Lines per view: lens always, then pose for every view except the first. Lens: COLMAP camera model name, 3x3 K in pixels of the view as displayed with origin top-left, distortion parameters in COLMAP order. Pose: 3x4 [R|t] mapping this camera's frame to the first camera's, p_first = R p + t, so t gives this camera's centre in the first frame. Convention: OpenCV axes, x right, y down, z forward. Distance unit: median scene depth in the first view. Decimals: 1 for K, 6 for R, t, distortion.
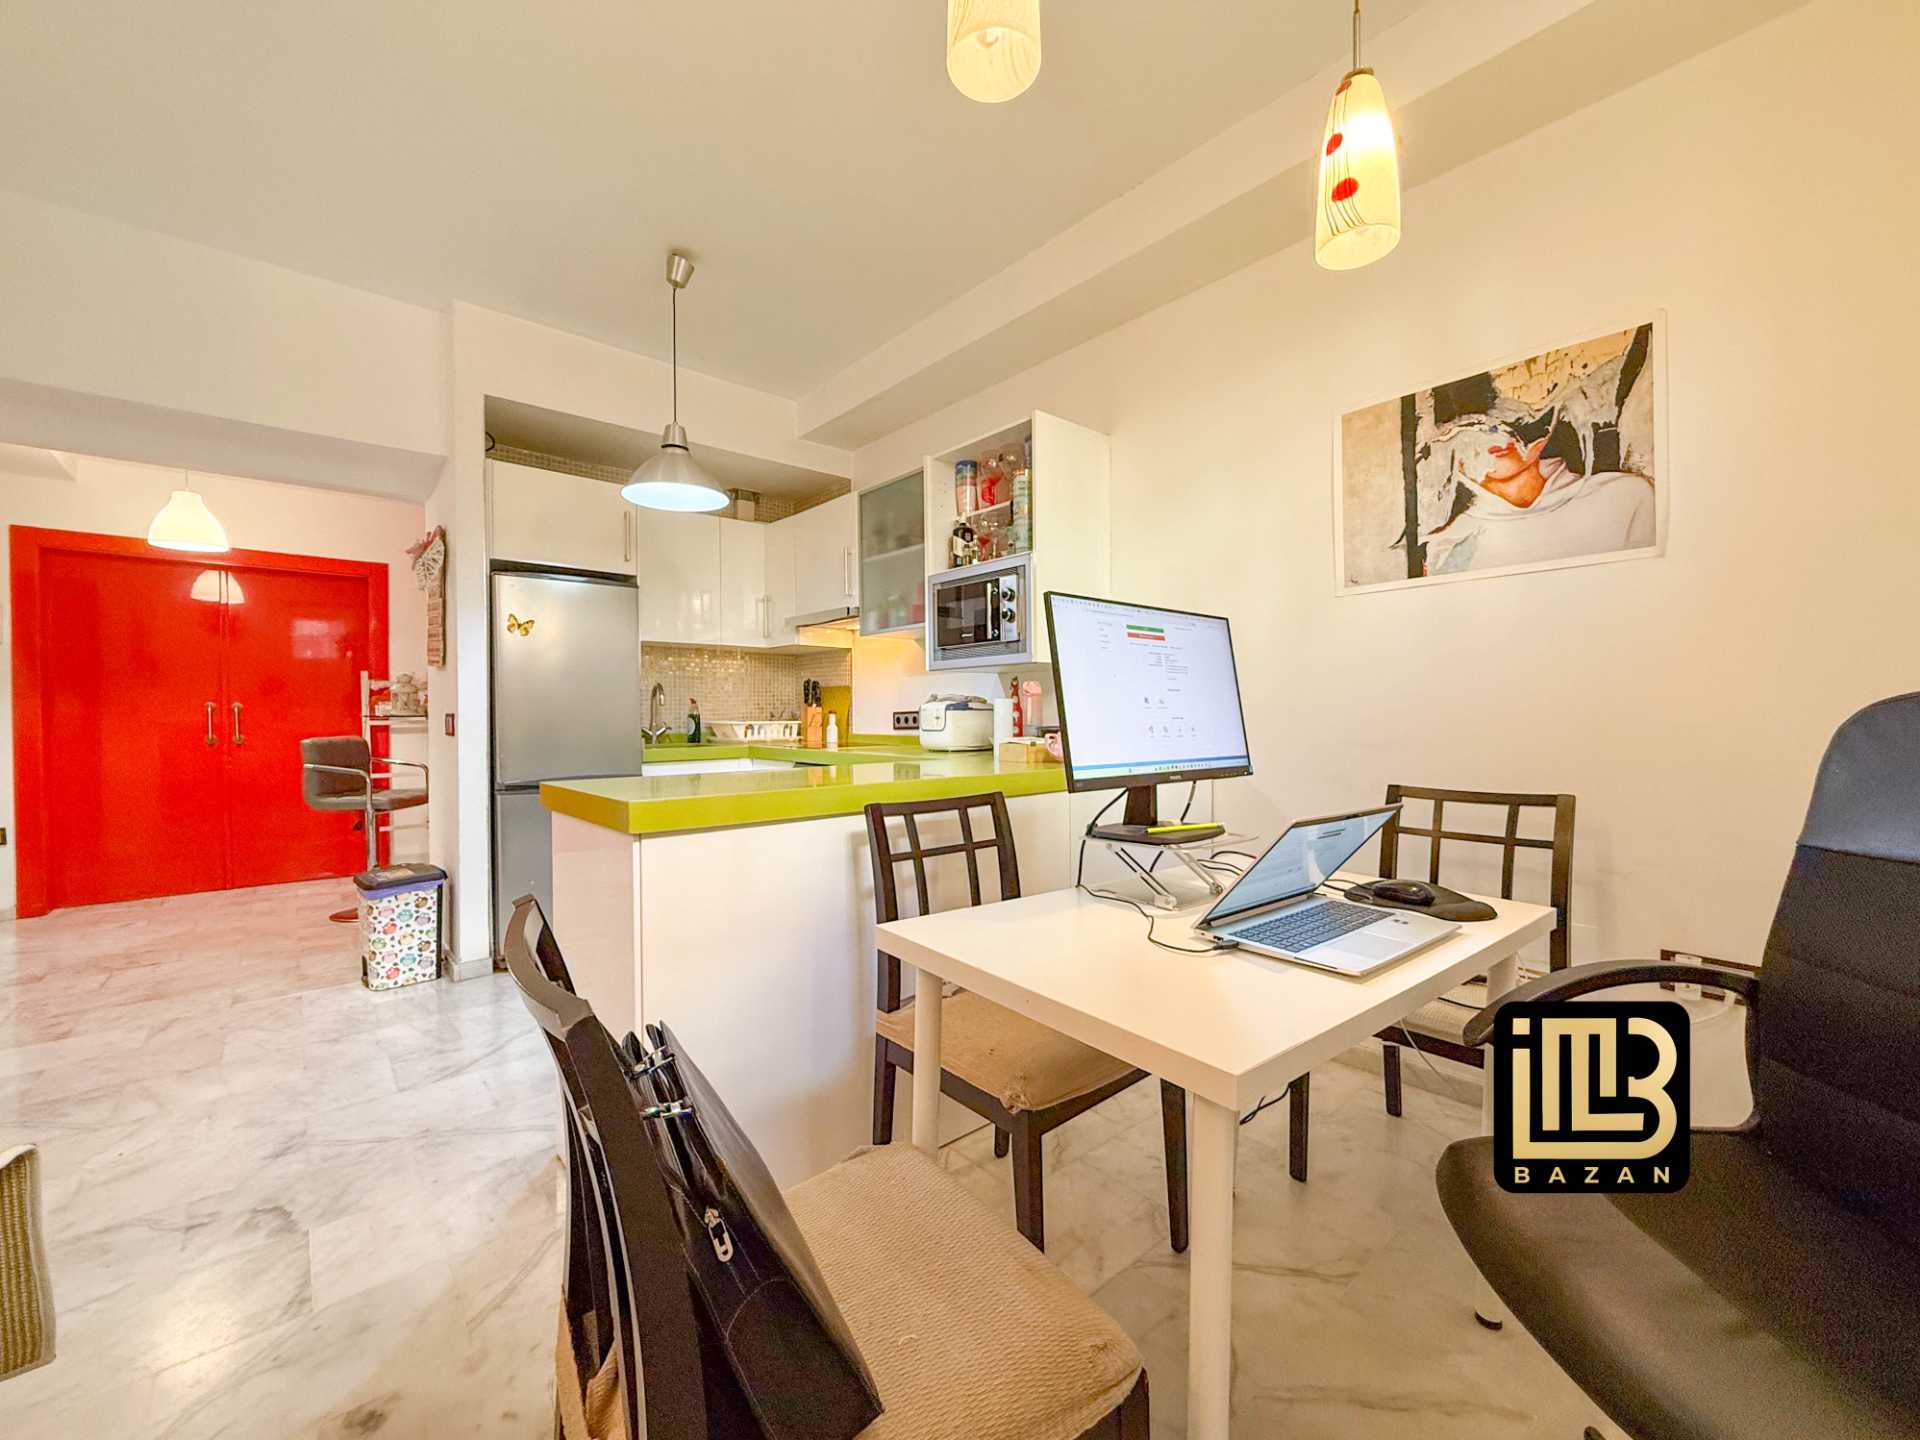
lens RADIAL K [[771.0, 0, 964.0], [0, 771.0, 720.6], [0, 0, 1]] dist [-0.000593, 0.000111]
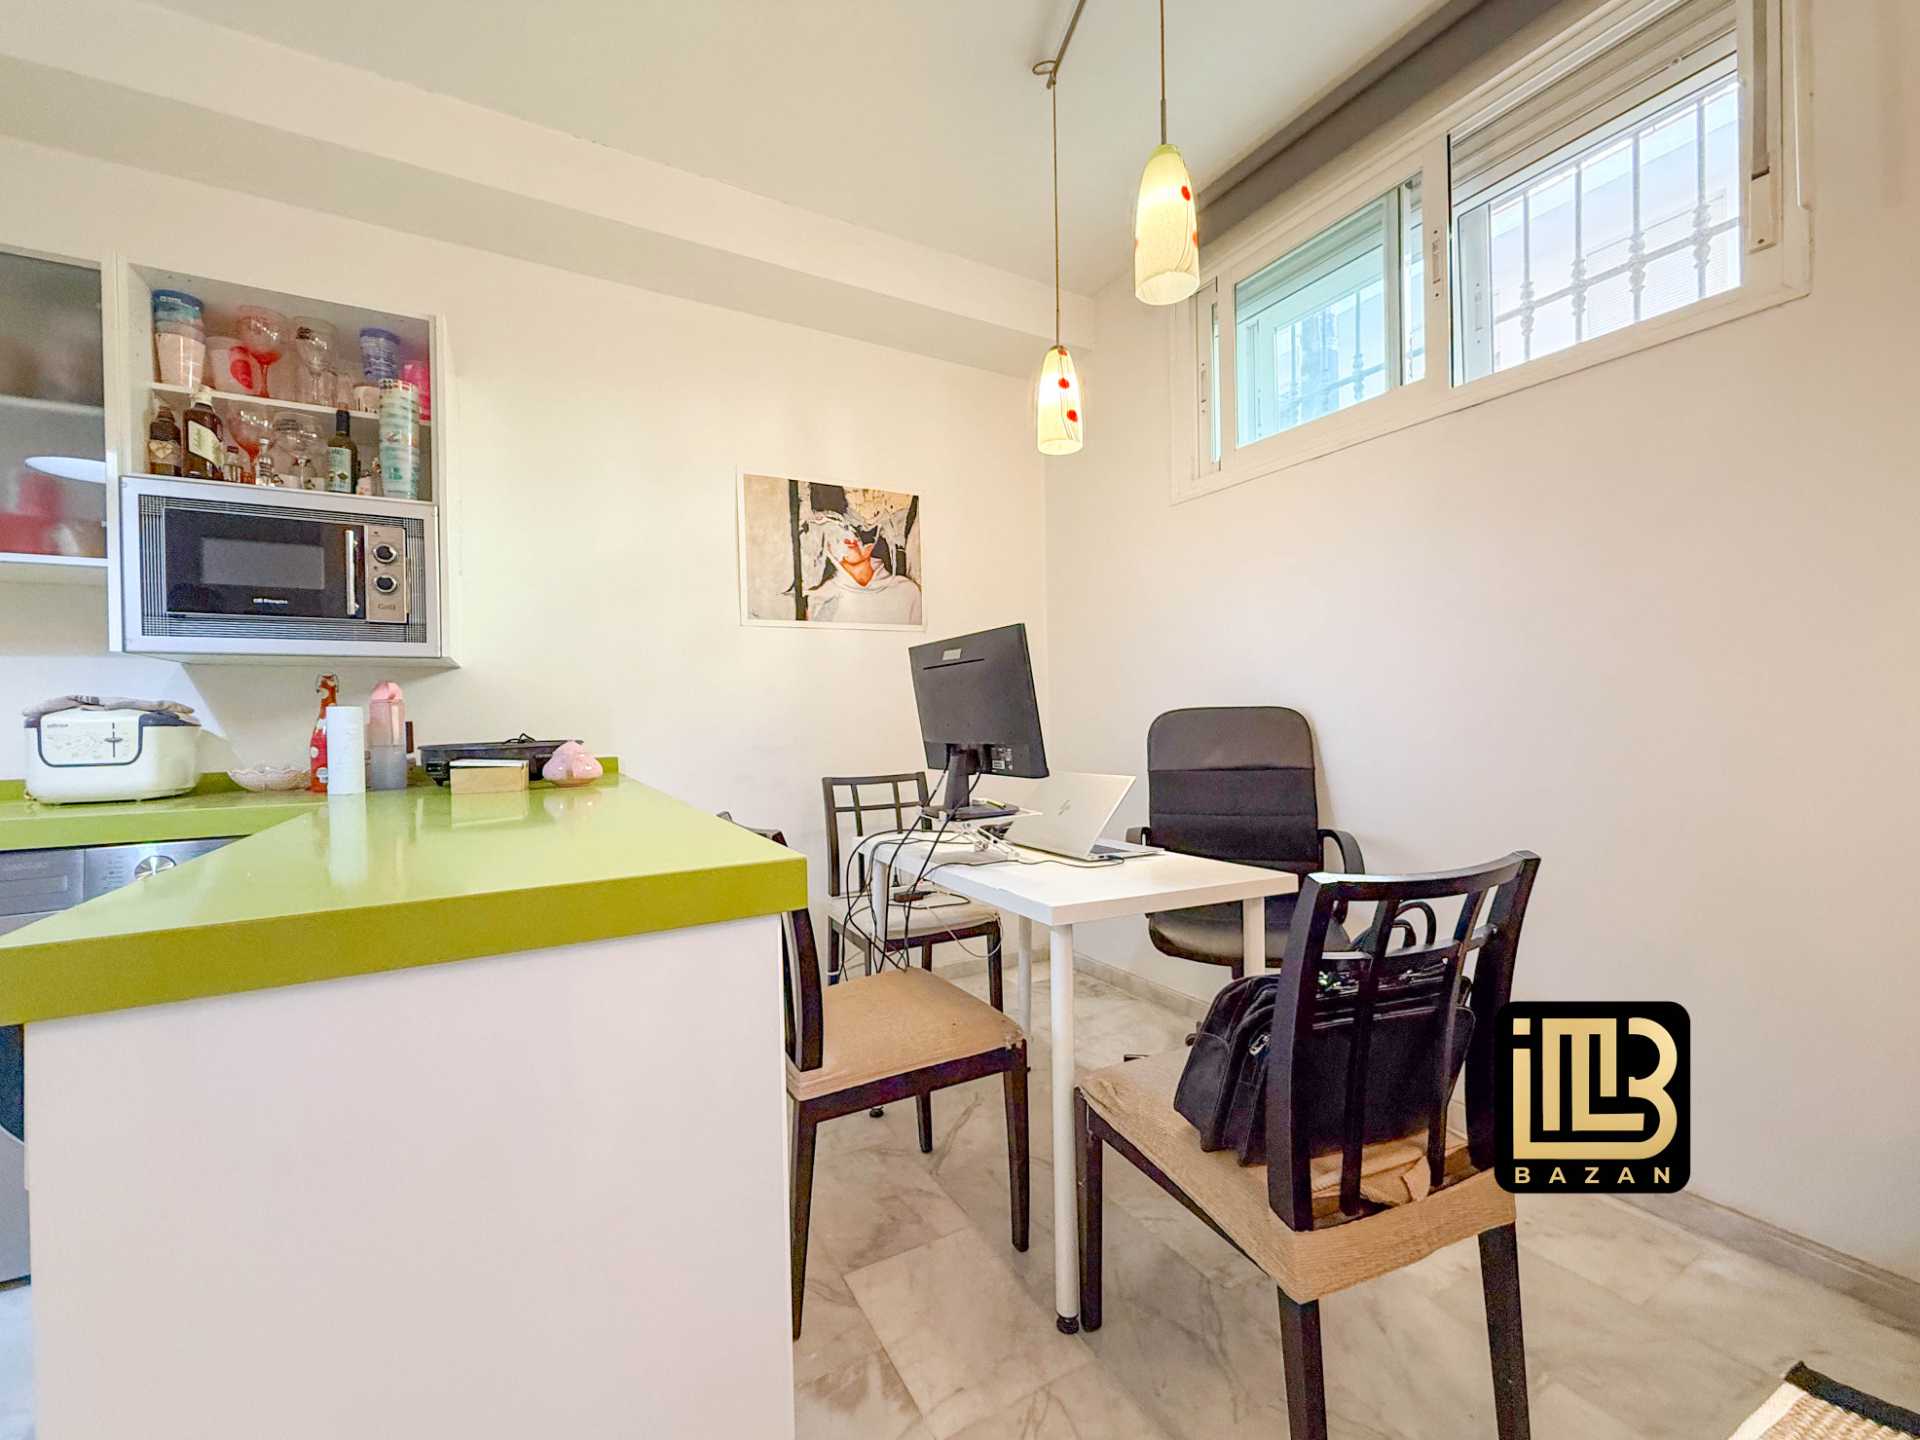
lens RADIAL K [[771.0, 0, 948.3], [0, 771.0, 727.3], [0, 0, 1]] dist [-0.000593, 0.000111]
pose [[0.218047, -0.006289, 0.975918, -0.466811], [0.023976, 0.999712, 0.001085, 0.000848], [-0.975644, 0.023162, 0.218135, 0.342161]]
